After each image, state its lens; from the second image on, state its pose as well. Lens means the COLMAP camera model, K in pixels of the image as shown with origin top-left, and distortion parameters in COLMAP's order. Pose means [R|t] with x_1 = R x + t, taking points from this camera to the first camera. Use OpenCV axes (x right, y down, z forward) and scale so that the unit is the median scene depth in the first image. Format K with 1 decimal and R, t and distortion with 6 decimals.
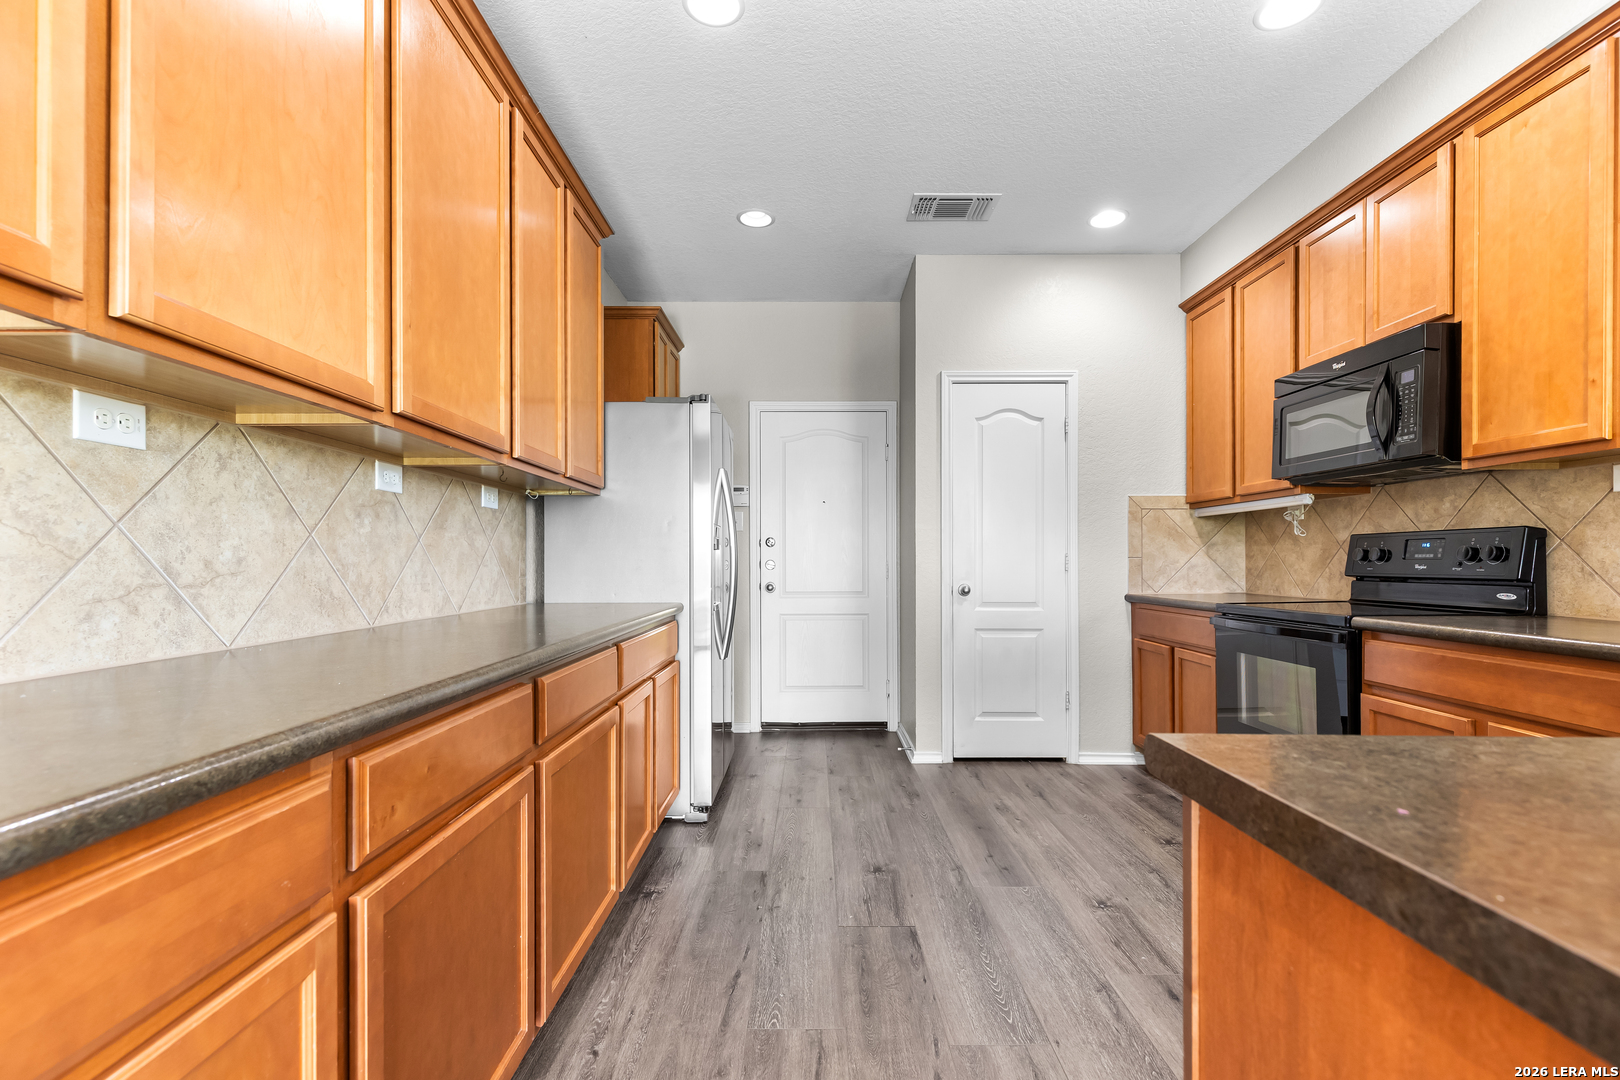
lens RADIAL K [[729.8, 0, 801.6], [0, 729.8, 558.1], [0, 0, 1]] dist [-0.000110, -0.000802]
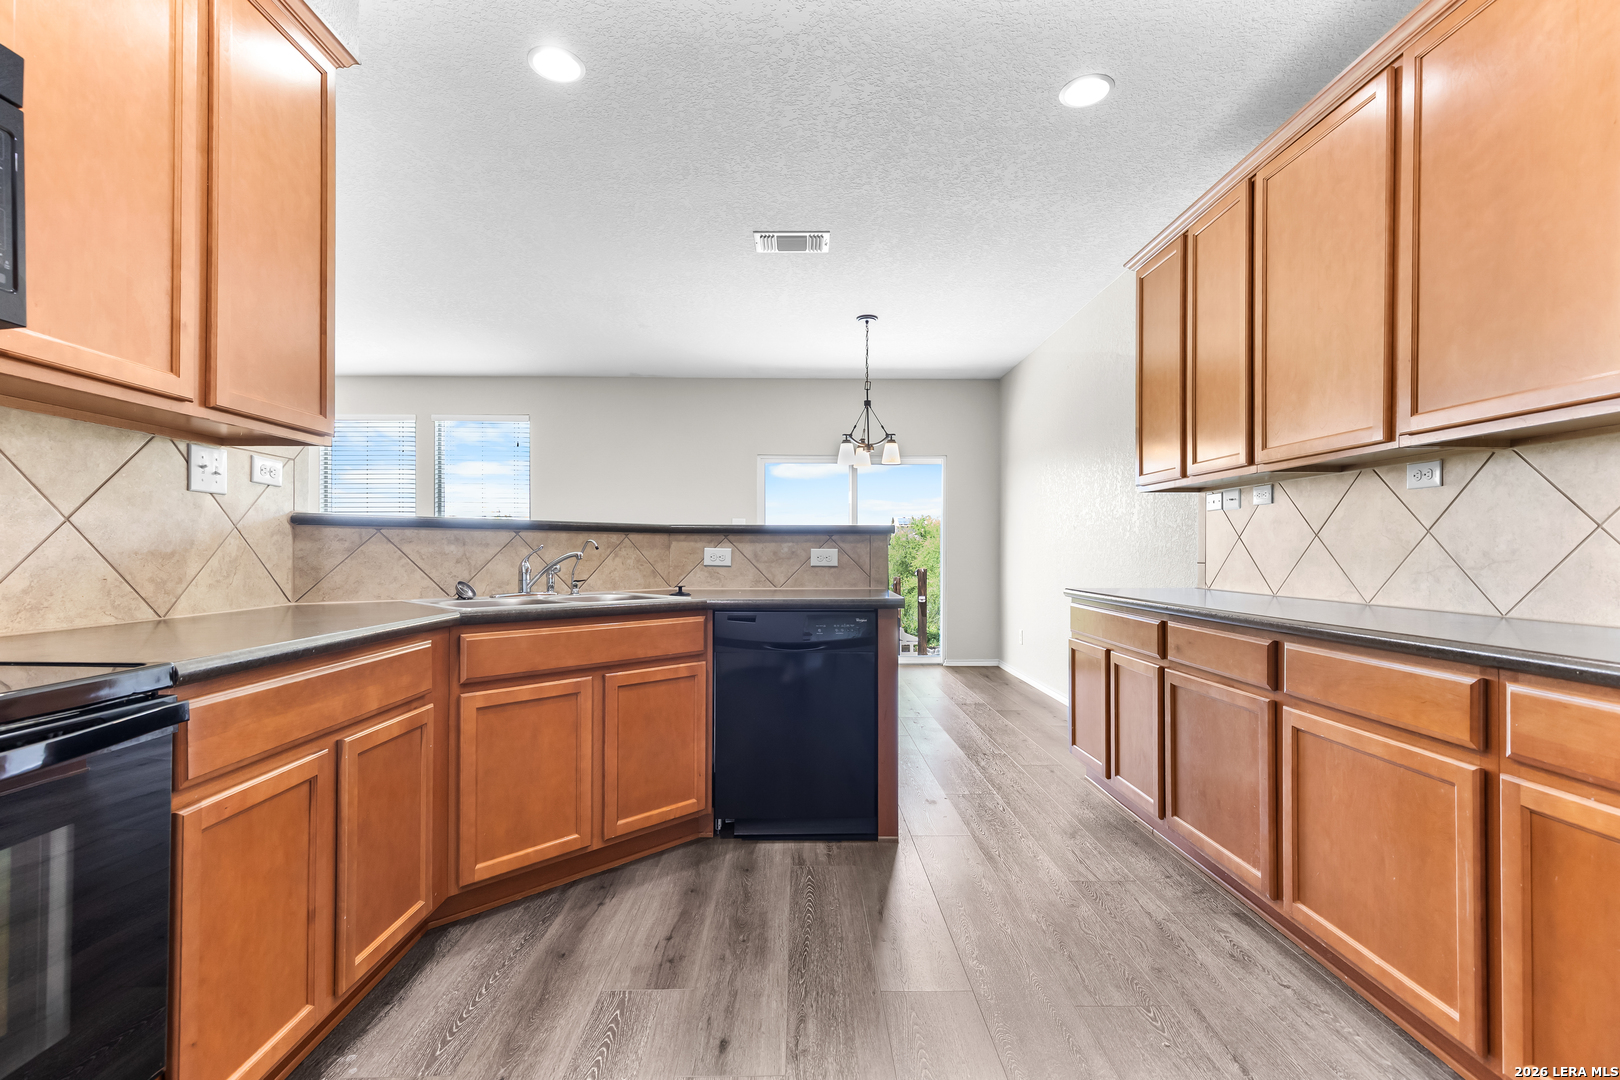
lens RADIAL K [[729.8, 0, 810.5], [0, 729.8, 549.2], [0, 0, 1]] dist [-0.000110, -0.000802]
pose [[-0.999450, -0.001591, -0.033130, 0.265581], [-0.001335, 0.999969, -0.007758, 0.005802], [0.033142, -0.007709, -0.999421, 1.144383]]
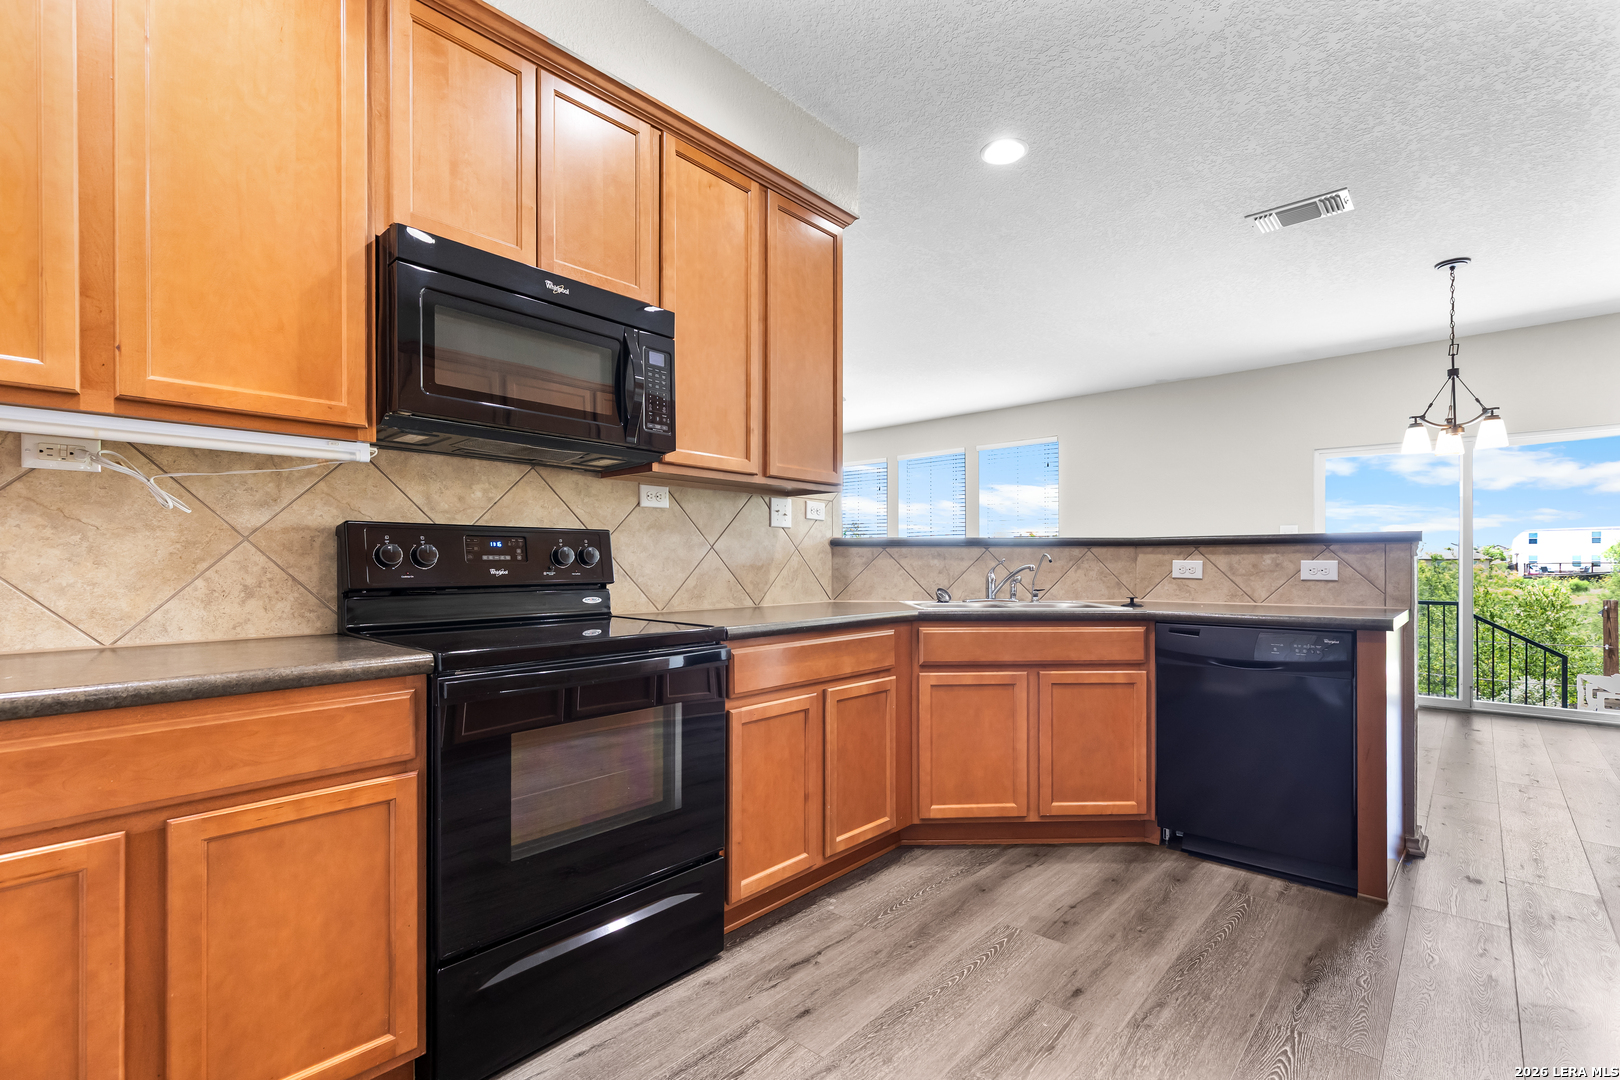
lens RADIAL K [[729.8, 0, 809.1], [0, 729.8, 564.9], [0, 0, 1]] dist [-0.000110, -0.000802]
pose [[-0.752068, 0.000351, 0.659086, 0.077675], [-0.001177, 0.999998, -0.001876, 0.005156], [-0.659085, -0.002187, -0.752065, 1.218294]]
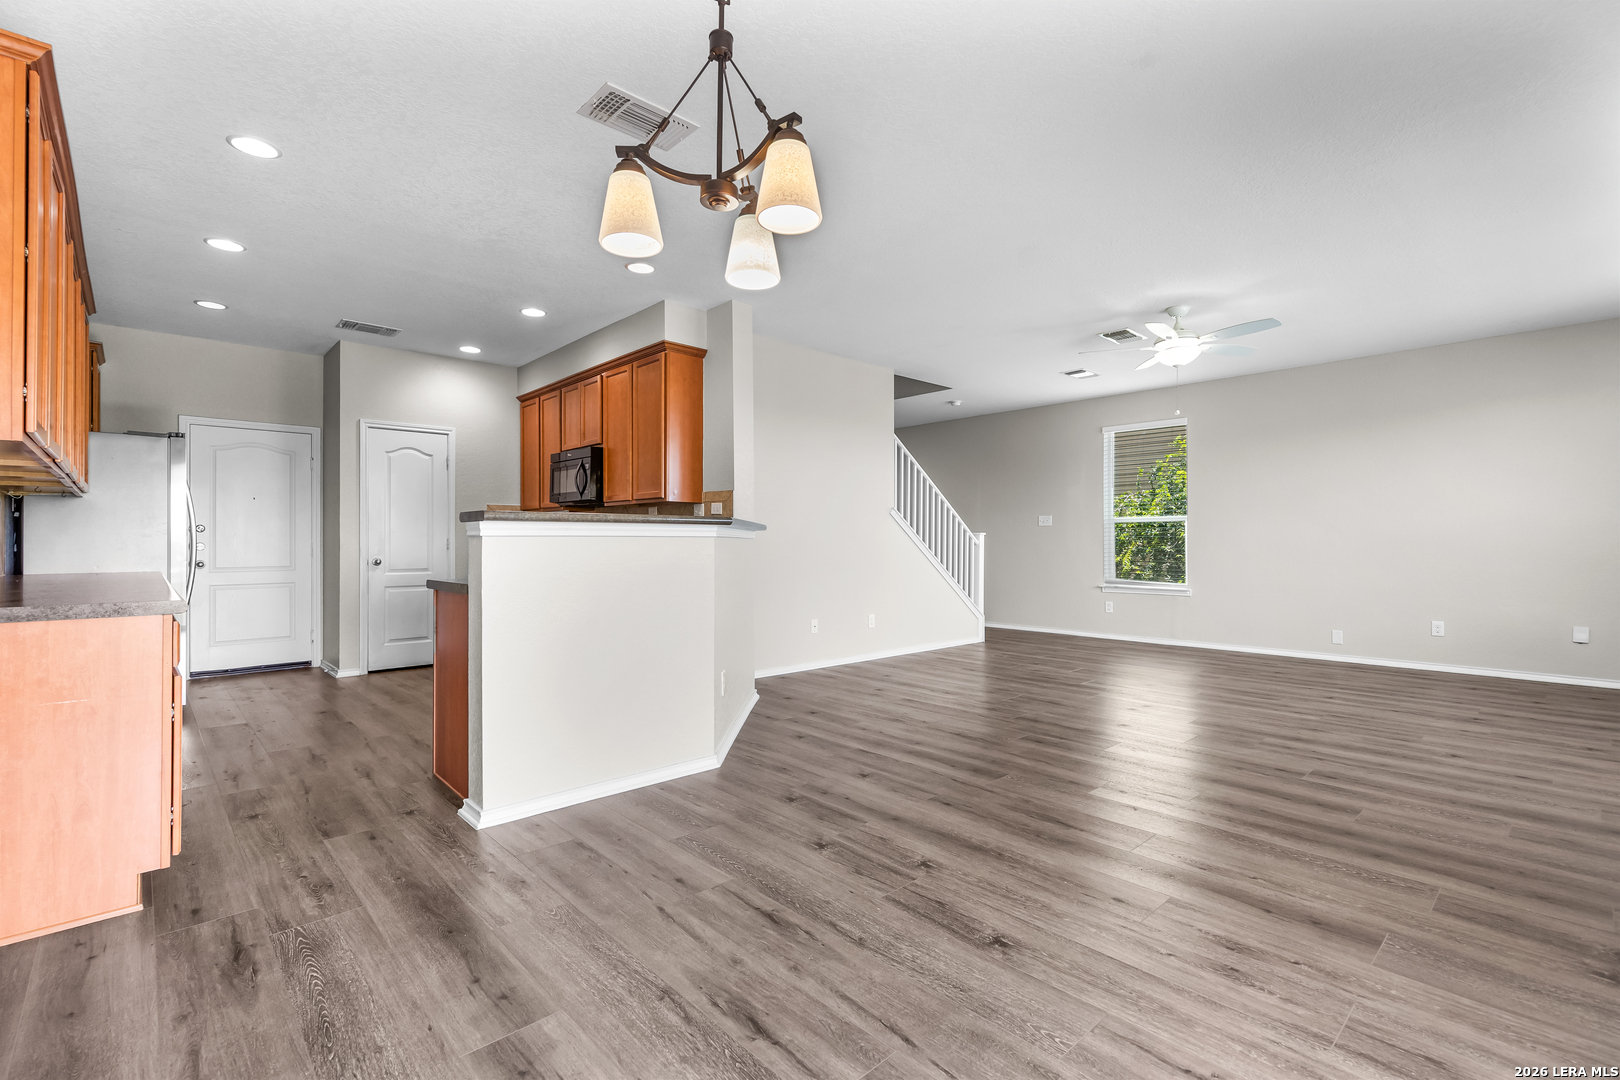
lens RADIAL K [[729.8, 0, 821.7], [0, 729.8, 535.8], [0, 0, 1]] dist [-0.000110, -0.000802]
pose [[0.715931, 0.002388, 0.698167, -0.241688], [0.000228, 0.999993, -0.003655, -0.007248], [-0.698171, 0.002776, 0.715926, -1.017051]]
